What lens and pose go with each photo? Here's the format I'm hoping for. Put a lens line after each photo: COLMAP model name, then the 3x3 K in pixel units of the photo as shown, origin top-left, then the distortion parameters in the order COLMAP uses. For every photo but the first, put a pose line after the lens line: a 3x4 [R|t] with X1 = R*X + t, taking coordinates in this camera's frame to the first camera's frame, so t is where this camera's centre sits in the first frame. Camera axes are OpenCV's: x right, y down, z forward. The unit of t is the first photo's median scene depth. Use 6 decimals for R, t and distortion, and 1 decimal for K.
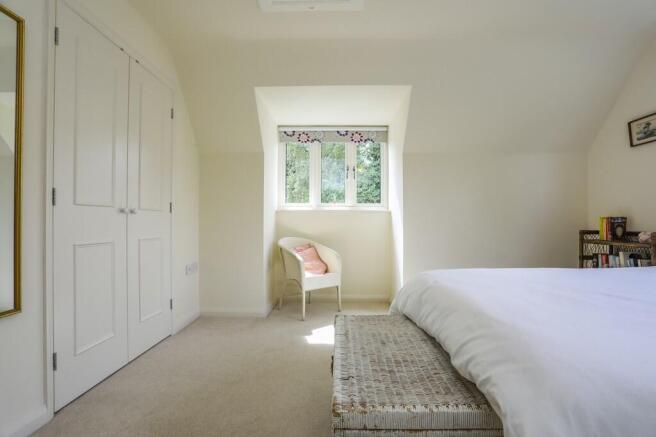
lens RADIAL K [[322.6, 0, 328.0], [0, 322.6, 218.5], [0, 0, 1]] dist [-0.032956, 0.000855]
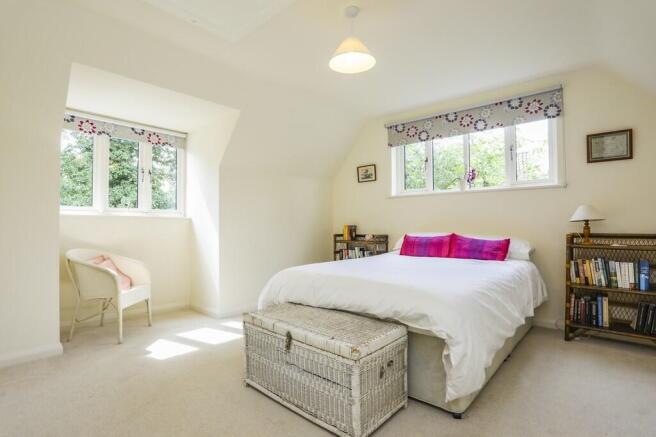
lens RADIAL K [[321.8, 0, 328.0], [0, 321.8, 218.5], [0, 0, 1]] dist [-0.001027, 0.000238]
pose [[0.671176, 0.016871, 0.741106, -0.351712], [-0.010620, 0.999857, -0.013143, -0.017112], [-0.741222, 0.000951, 0.671260, -0.007360]]
